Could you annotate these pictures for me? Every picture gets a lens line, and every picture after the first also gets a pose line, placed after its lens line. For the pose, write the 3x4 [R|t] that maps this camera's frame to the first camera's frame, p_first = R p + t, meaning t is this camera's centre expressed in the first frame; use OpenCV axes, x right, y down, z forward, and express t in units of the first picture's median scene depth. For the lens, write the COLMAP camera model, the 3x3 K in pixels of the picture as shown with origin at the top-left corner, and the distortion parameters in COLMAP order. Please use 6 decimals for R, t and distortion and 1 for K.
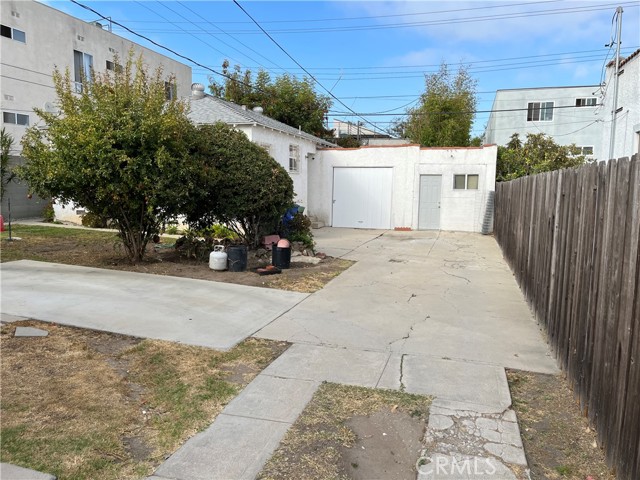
lens RADIAL K [[492.4, 0, 320.0], [0, 492.4, 240.0], [0, 0, 1]] dist [0.056707, -0.074417]
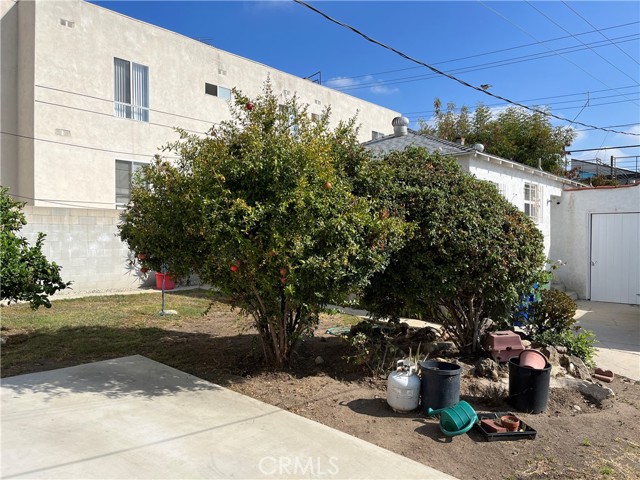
lens RADIAL K [[495.1, 0, 326.6], [0, 495.1, 242.3], [0, 0, 1]] dist [0.063403, -0.095562]
pose [[0.916343, -0.011651, -0.400224, -0.072748], [-0.030901, 0.994537, -0.099703, -0.062165], [0.399199, 0.103730, 0.910978, 0.499028]]
